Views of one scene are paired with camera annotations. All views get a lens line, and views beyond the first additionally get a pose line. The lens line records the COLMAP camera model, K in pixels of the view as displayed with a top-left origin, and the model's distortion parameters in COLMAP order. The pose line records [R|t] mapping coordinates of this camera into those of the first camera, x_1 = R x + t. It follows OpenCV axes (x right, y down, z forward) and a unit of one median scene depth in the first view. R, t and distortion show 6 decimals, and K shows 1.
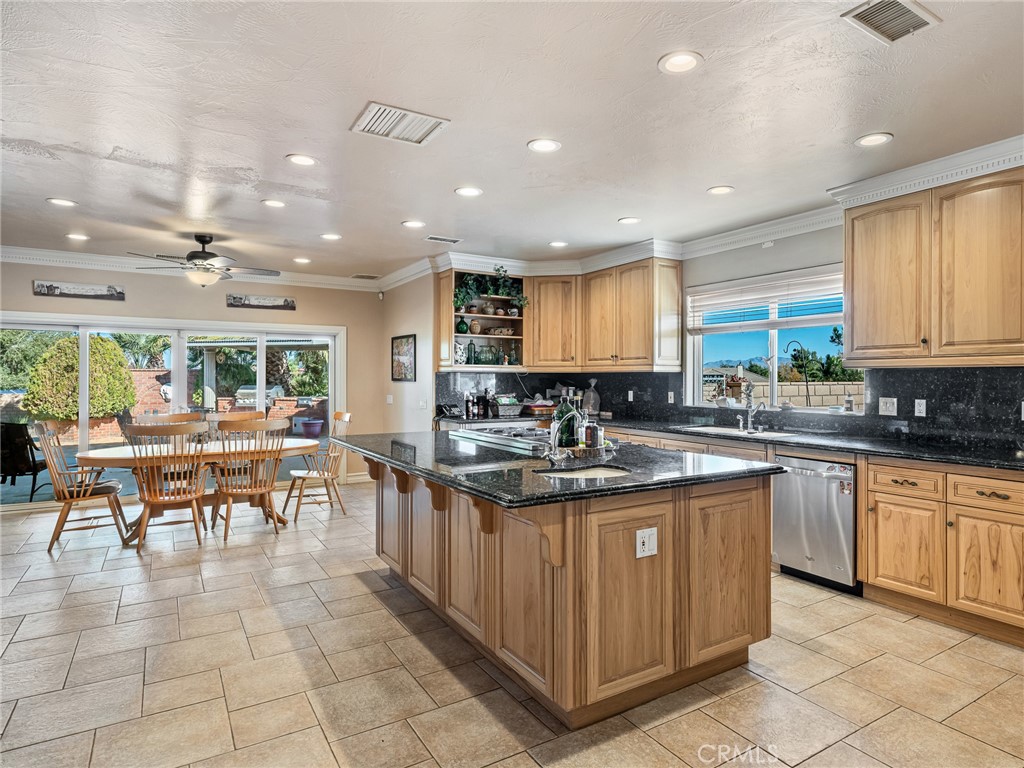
lens RADIAL K [[599.3, 0, 553.3], [0, 599.3, 378.1], [0, 0, 1]] dist [0.001122, 0.000124]
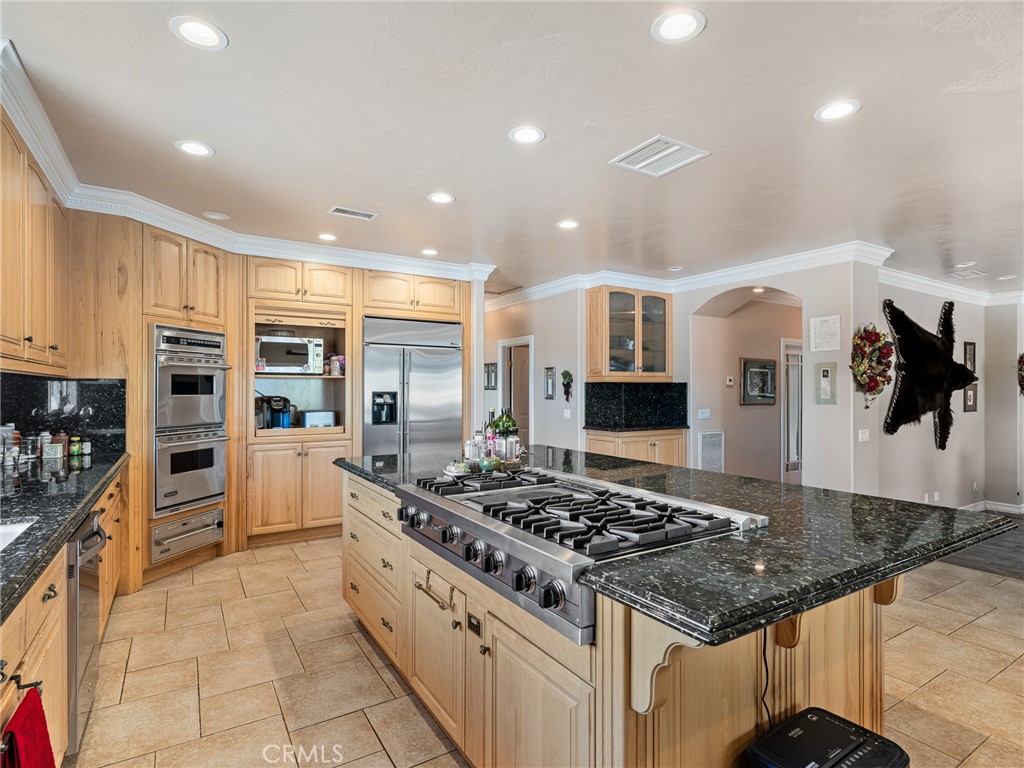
lens RADIAL K [[533.6, 0, 513.2], [0, 533.6, 388.2], [0, 0, 1]] dist [-0.004192, 0.000776]
pose [[-0.999790, -0.000492, 0.020482, -0.005978], [-0.000567, 0.999993, -0.003662, 0.001297], [-0.020480, -0.003672, -0.999784, 0.947725]]
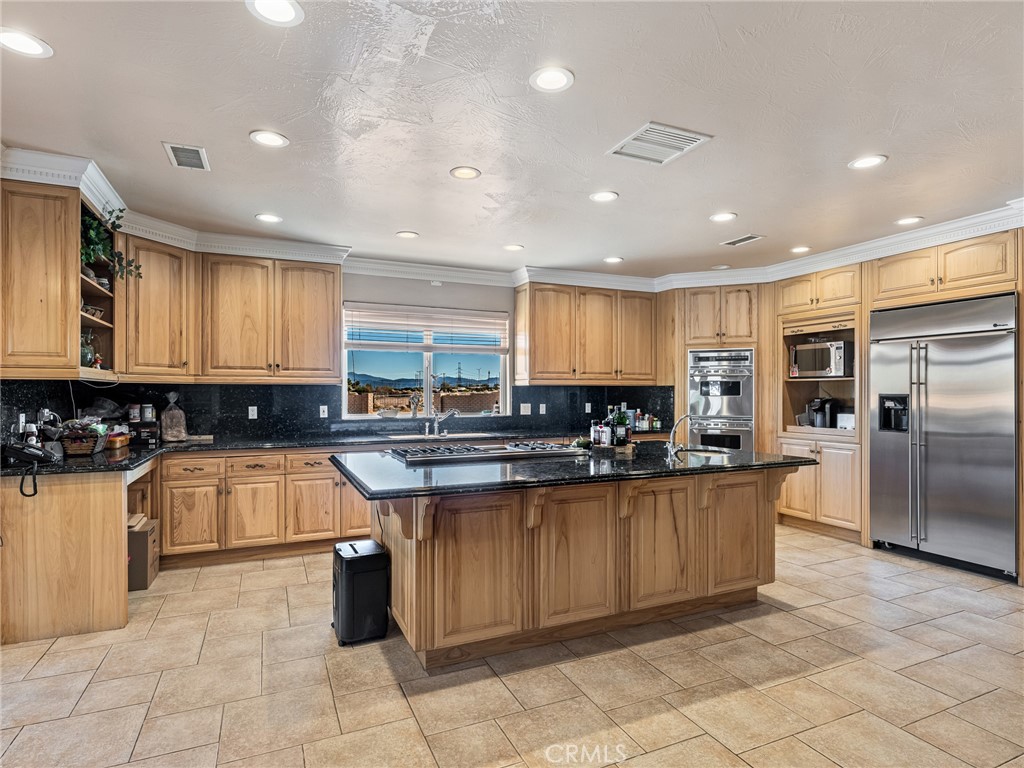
lens RADIAL K [[556.0, 0, 512.9], [0, 556.0, 393.5], [0, 0, 1]] dist [-0.000510, -0.002106]
pose [[0.155612, -0.003694, 0.987811, -0.593233], [0.000041, 0.999993, 0.003733, 0.000106], [-0.987818, -0.000540, 0.155611, 0.525651]]
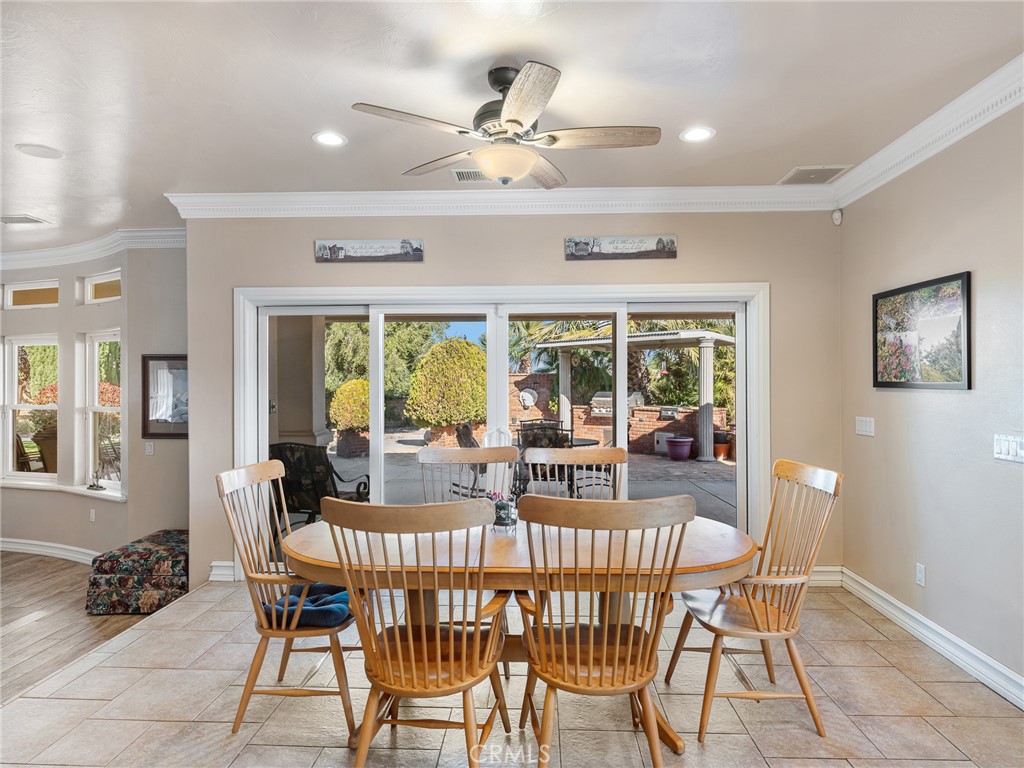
lens RADIAL K [[624.5, 0, 510.8], [0, 624.5, 383.6], [0, 0, 1]] dist [-0.000851, -0.000263]
pose [[0.812360, -0.003538, -0.583146, -0.267785], [0.004258, 0.999991, -0.000137, 0.000871], [0.583141, -0.002372, 0.812367, 0.544114]]
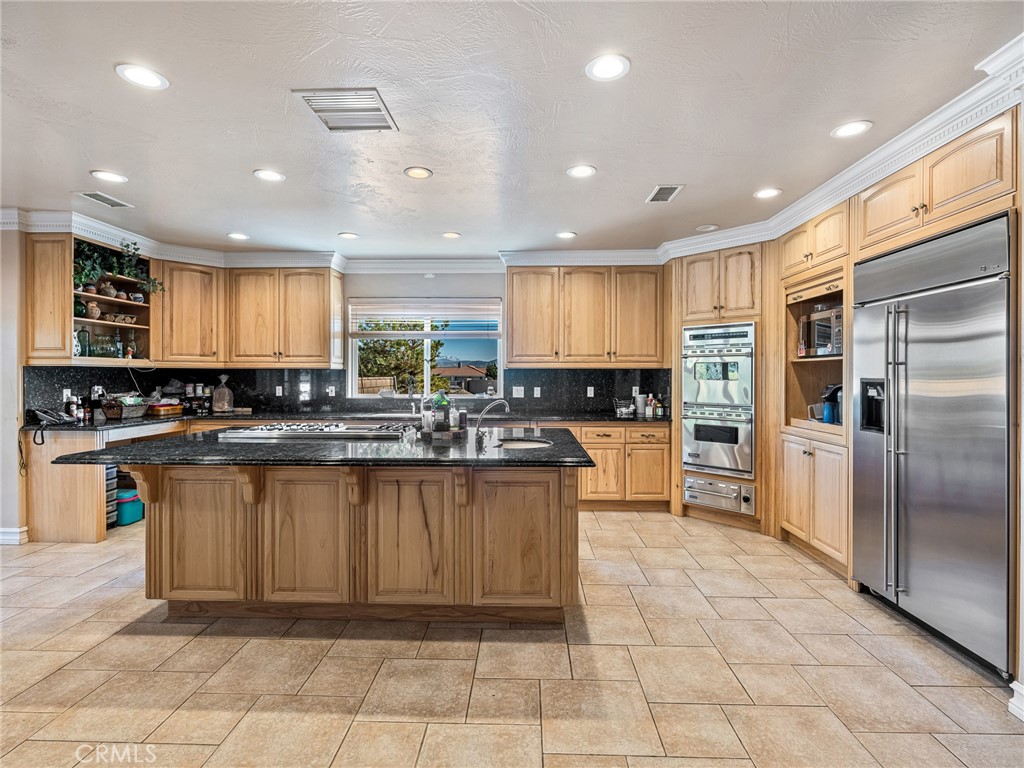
lens RADIAL K [[504.4, 0, 511.5], [0, 504.4, 377.1], [0, 0, 1]] dist [-0.002891, 0.001550]
pose [[0.573993, -0.003003, 0.818854, -0.370355], [-0.001205, 0.999989, 0.004511, 0.000514], [-0.818859, -0.003576, 0.573984, 0.153181]]
